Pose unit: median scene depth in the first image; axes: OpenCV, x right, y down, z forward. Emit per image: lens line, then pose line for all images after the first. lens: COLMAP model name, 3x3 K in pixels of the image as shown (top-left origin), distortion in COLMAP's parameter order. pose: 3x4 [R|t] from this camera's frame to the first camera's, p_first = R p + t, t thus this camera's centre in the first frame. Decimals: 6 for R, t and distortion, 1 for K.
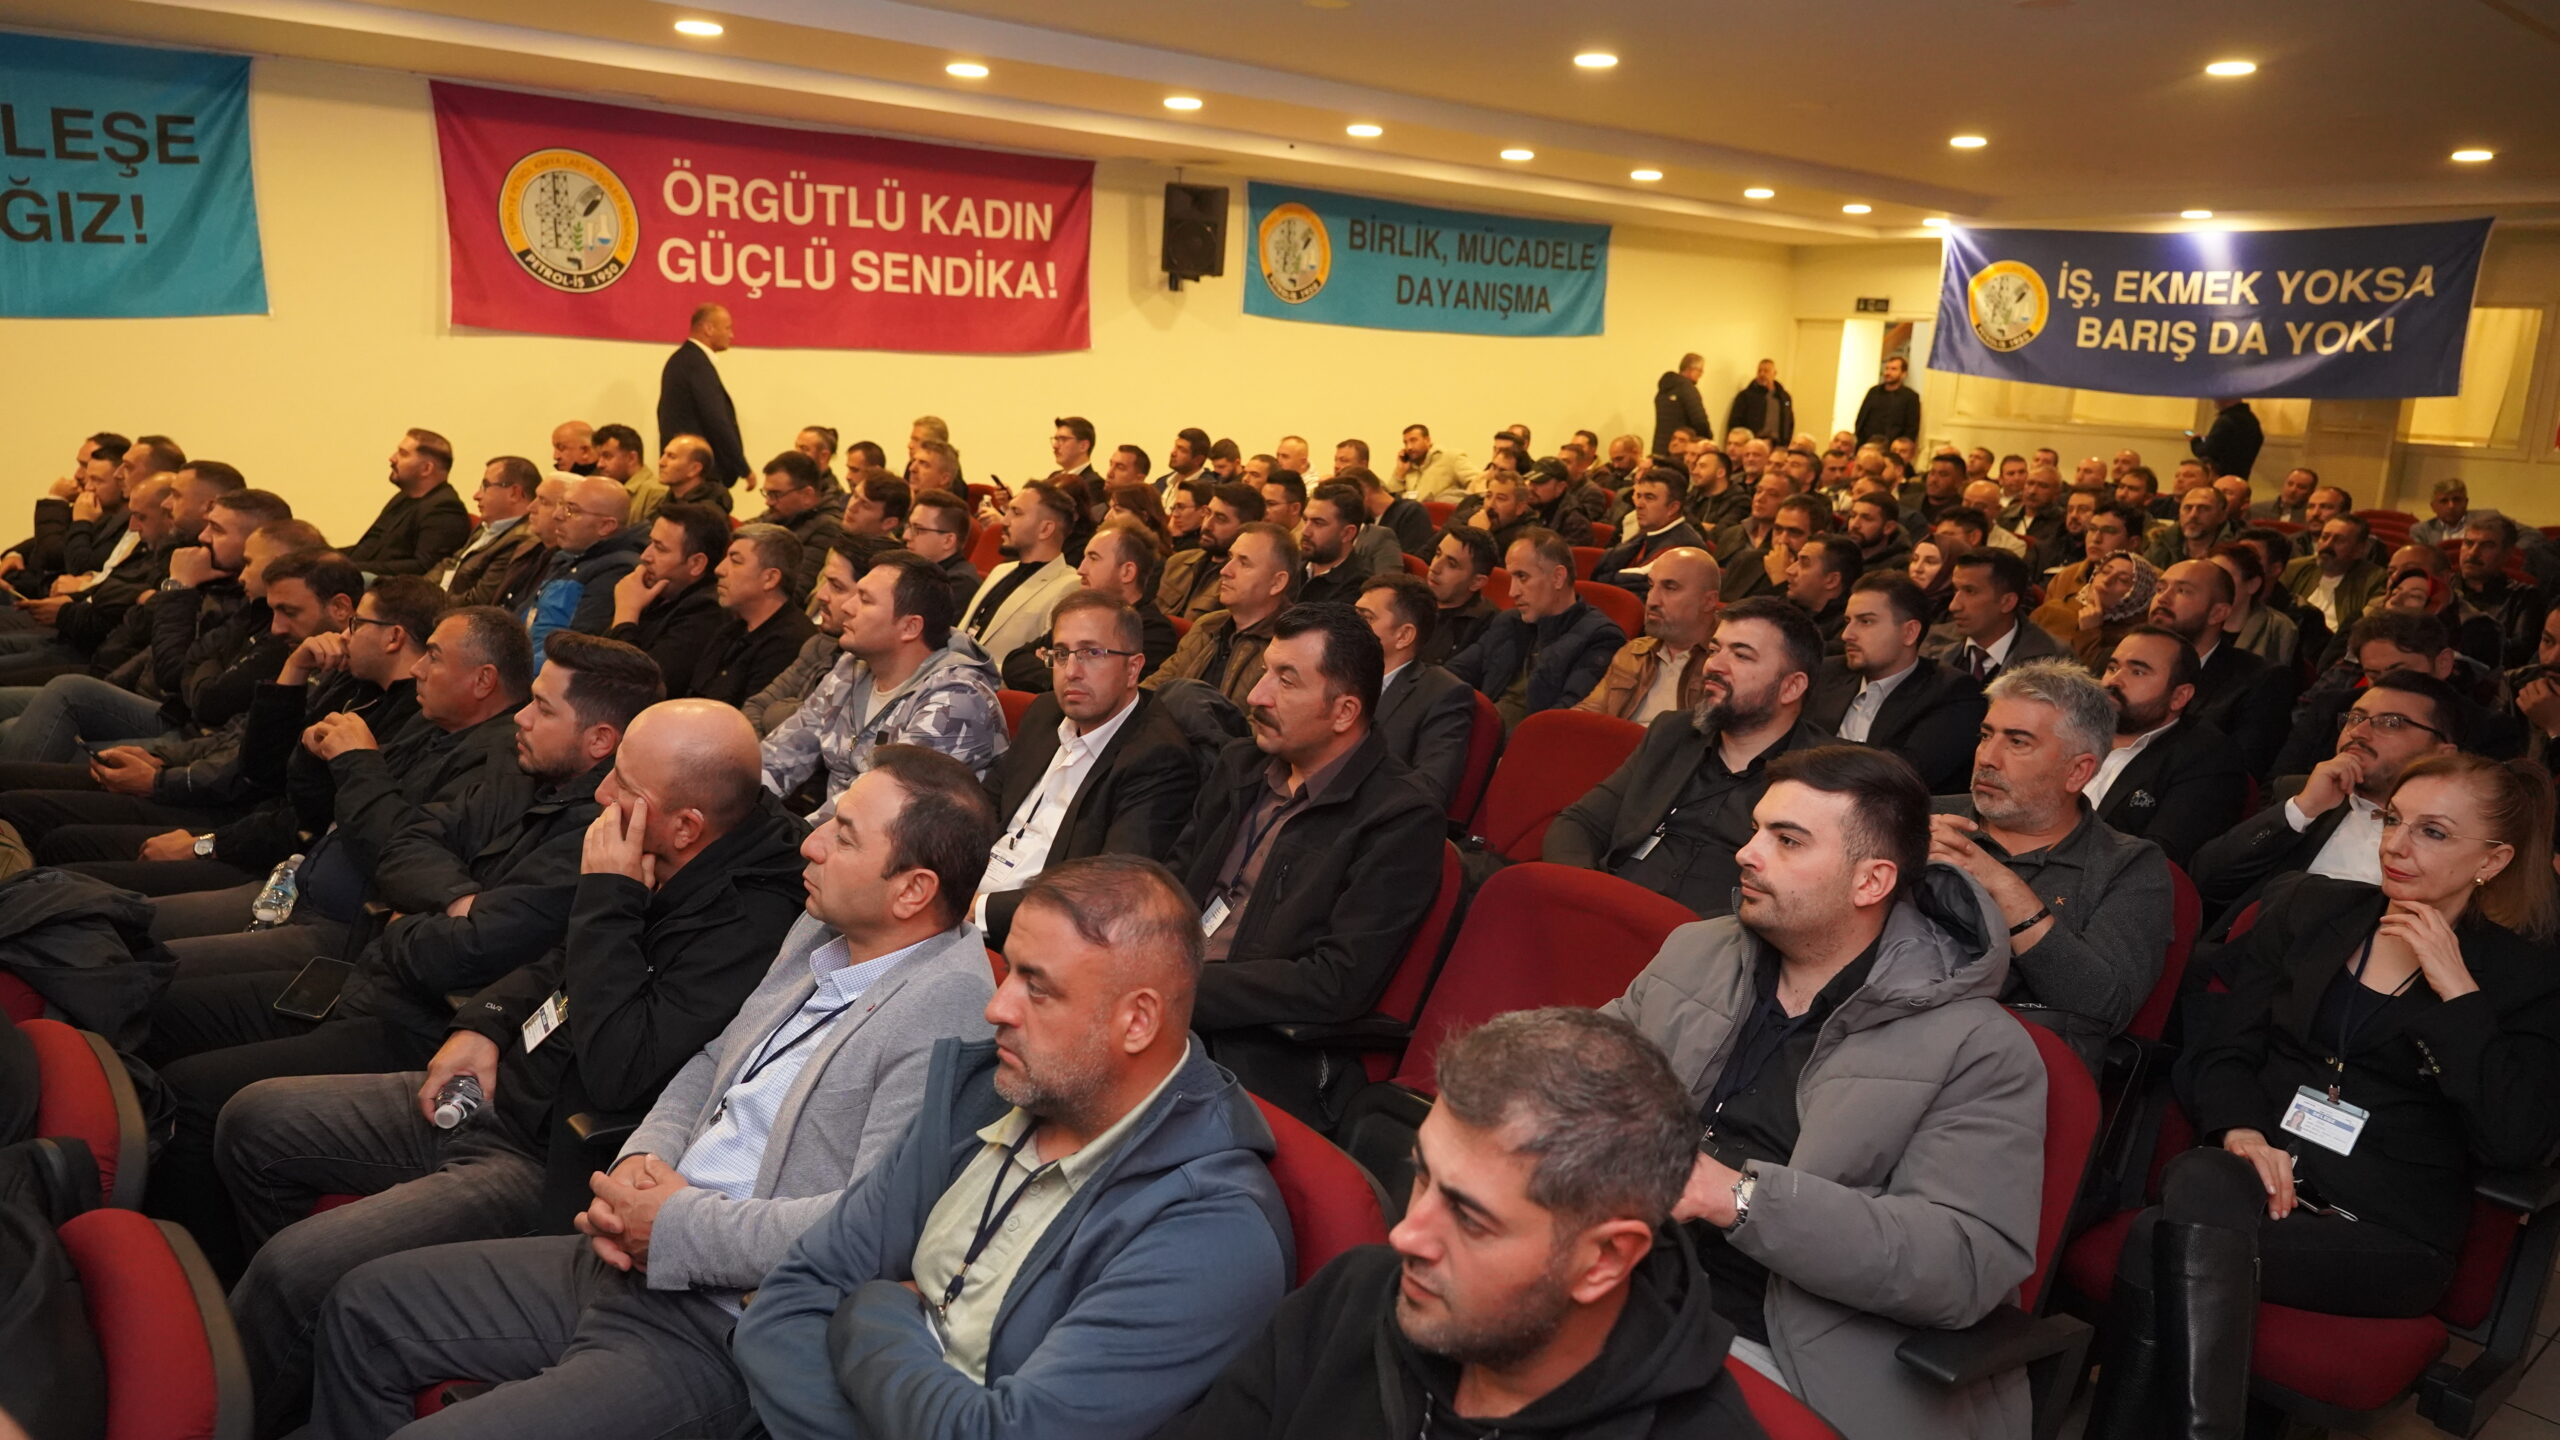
lens RADIAL K [[1715.6, 0, 1280.0], [0, 1715.6, 720.0], [0, 0, 1]] dist [-0.007754, -0.001047]
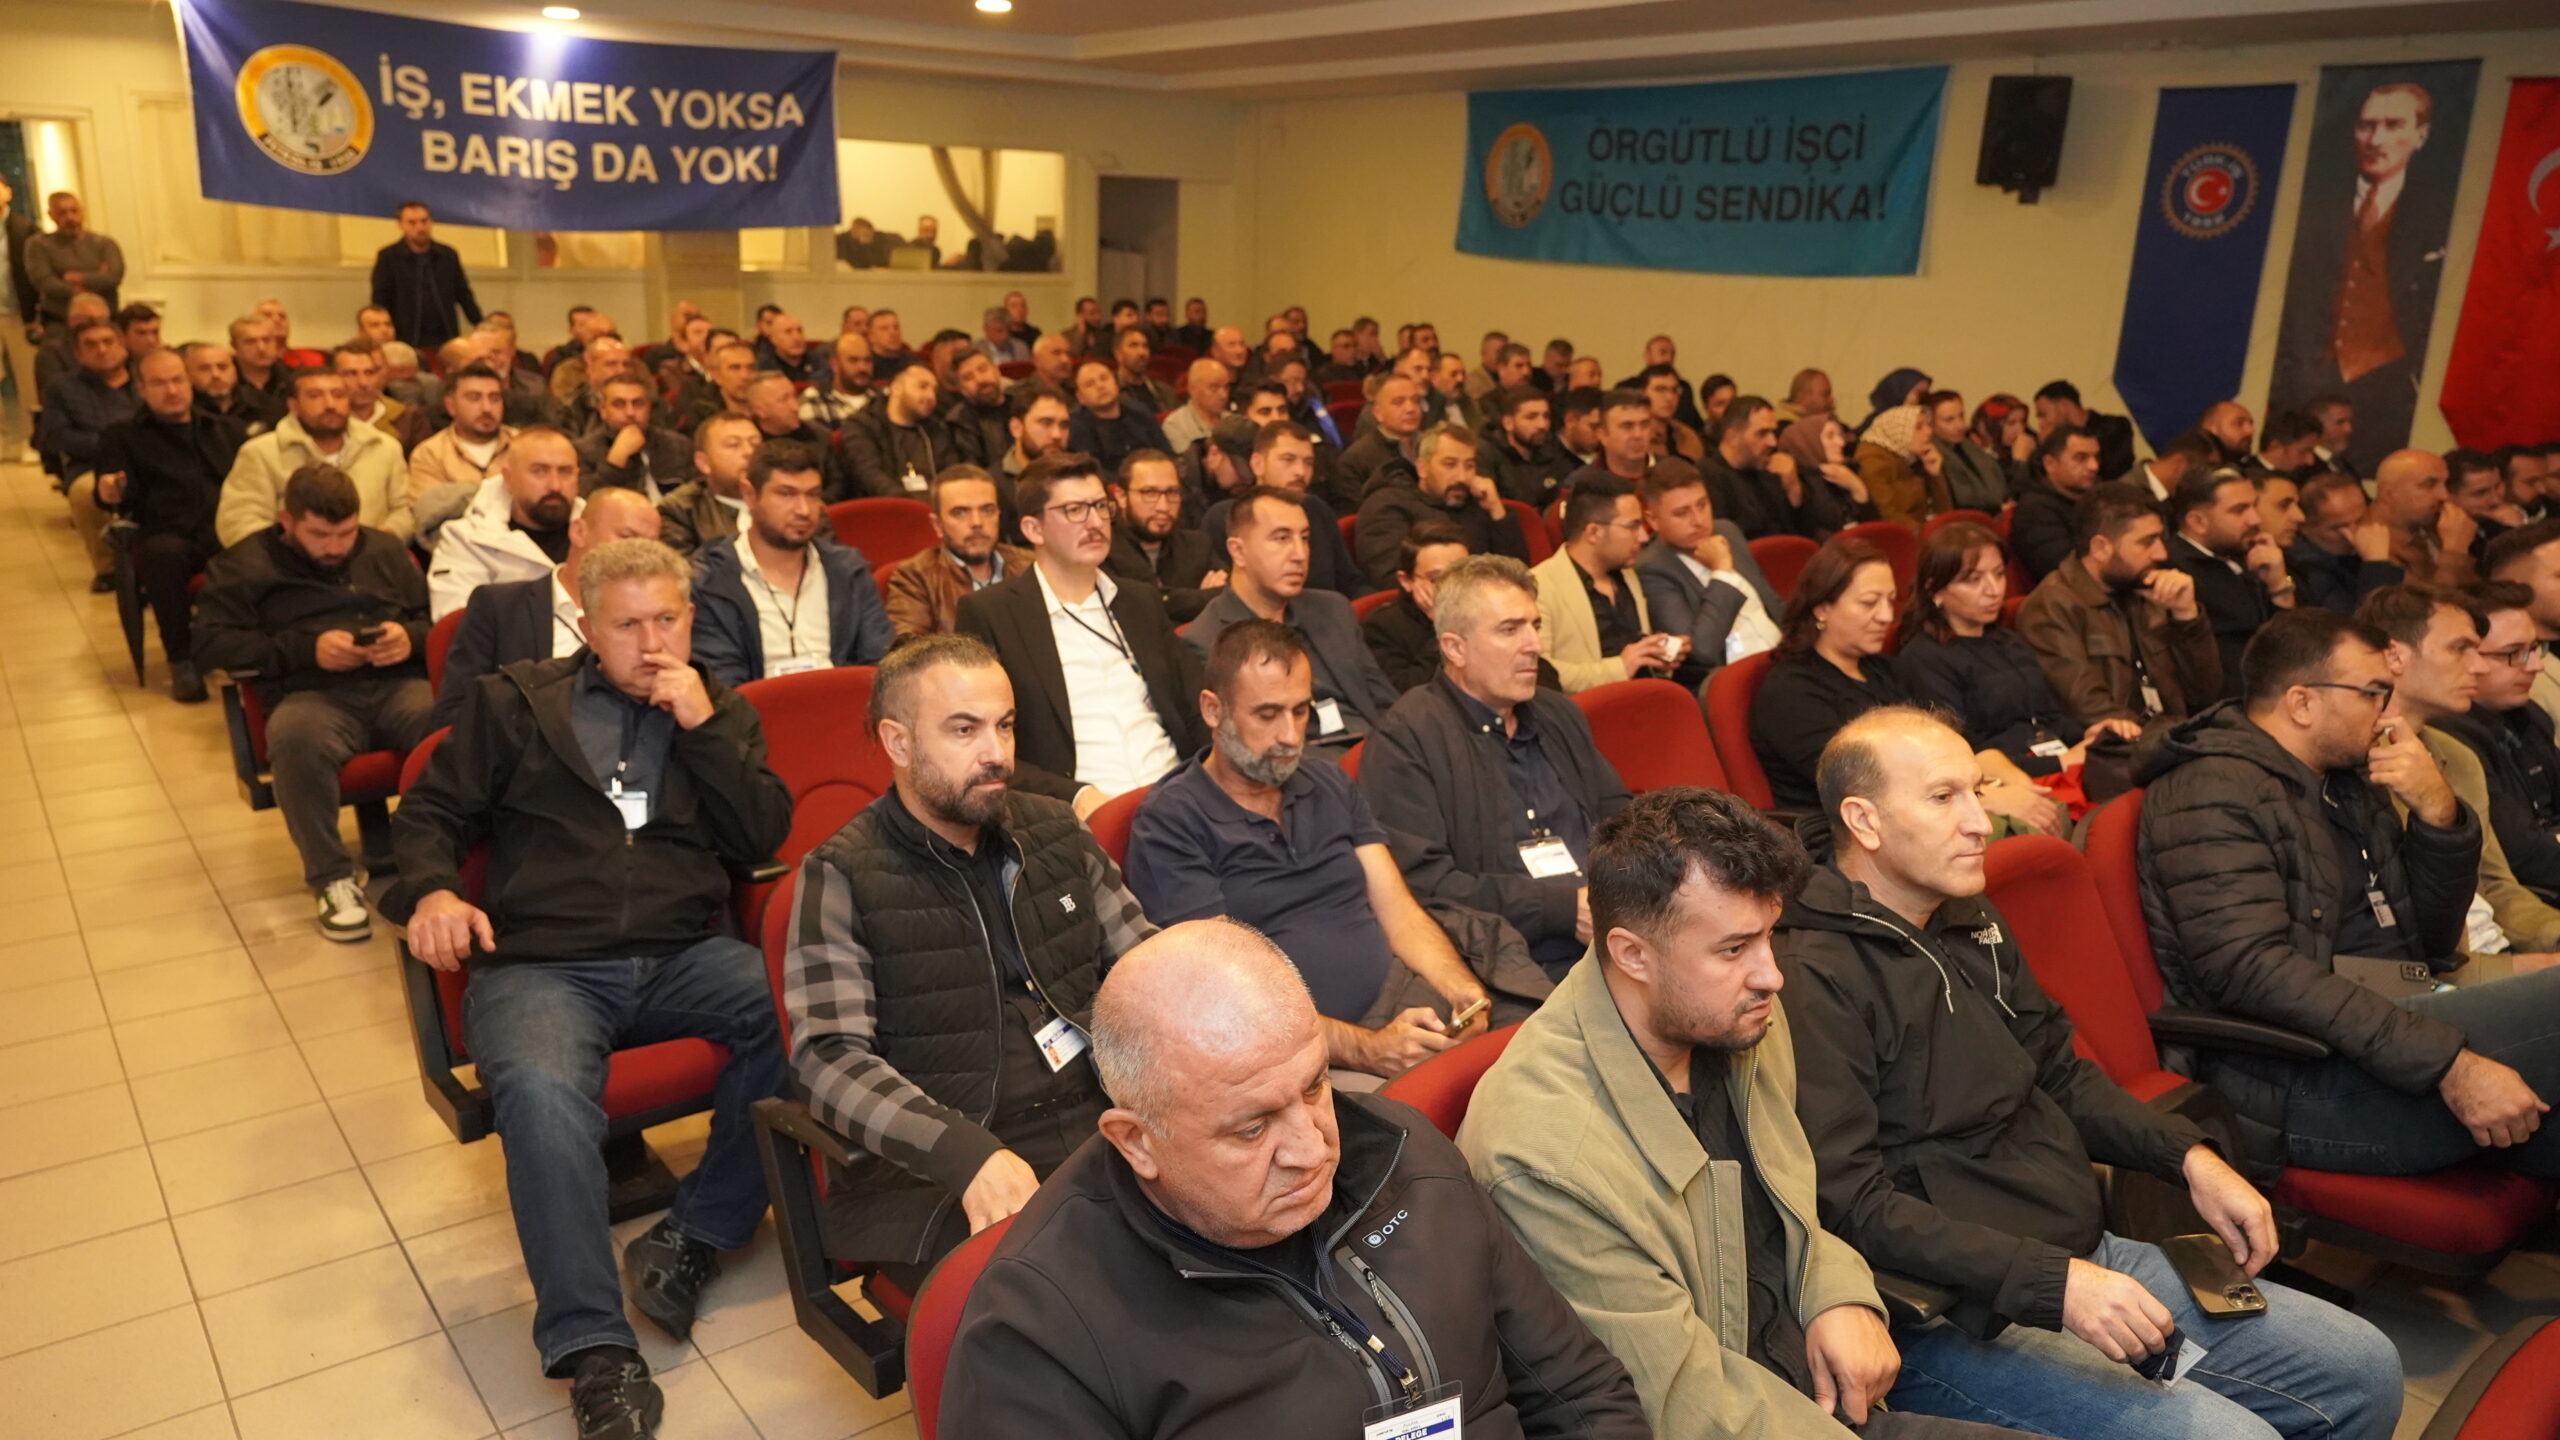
lens RADIAL K [[1725.3, 0, 1280.0], [0, 1725.3, 720.0], [0, 0, 1]] dist [-0.007418, -0.002635]
pose [[0.040983, -0.309645, 0.949969, -0.378342], [0.179862, 0.937522, 0.297829, -0.161357], [-0.982838, 0.158658, 0.094116, 0.643007]]
